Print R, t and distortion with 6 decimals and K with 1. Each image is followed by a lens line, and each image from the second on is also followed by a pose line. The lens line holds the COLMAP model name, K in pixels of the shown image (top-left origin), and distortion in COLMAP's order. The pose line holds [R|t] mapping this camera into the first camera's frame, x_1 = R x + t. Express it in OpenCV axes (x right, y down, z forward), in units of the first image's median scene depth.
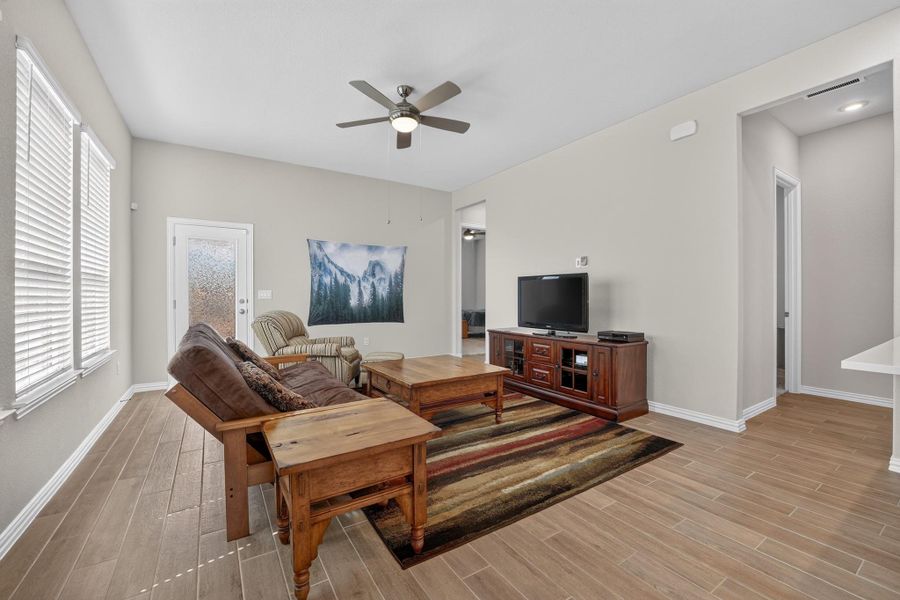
lens RADIAL K [[375.5, 0, 447.4], [0, 375.5, 283.7], [0, 0, 1]] dist [-0.023904, -0.000047]
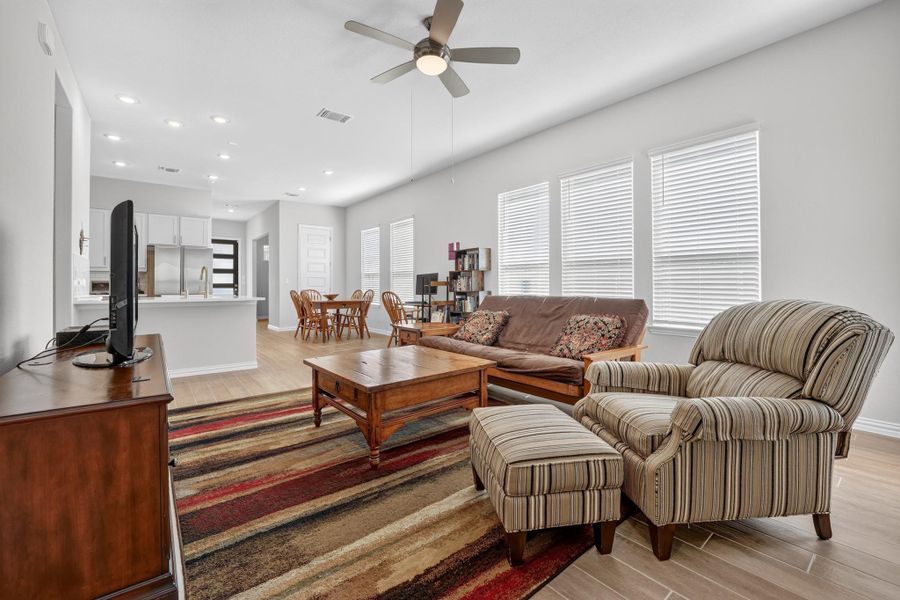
lens RADIAL K [[375.5, 0, 447.4], [0, 375.5, 283.7], [0, 0, 1]] dist [-0.023904, -0.000047]
pose [[-0.998840, 0.006937, -0.047641, -0.087239], [0.006660, 0.999960, 0.005957, 0.059572], [0.047681, 0.005633, -0.998847, 1.586777]]
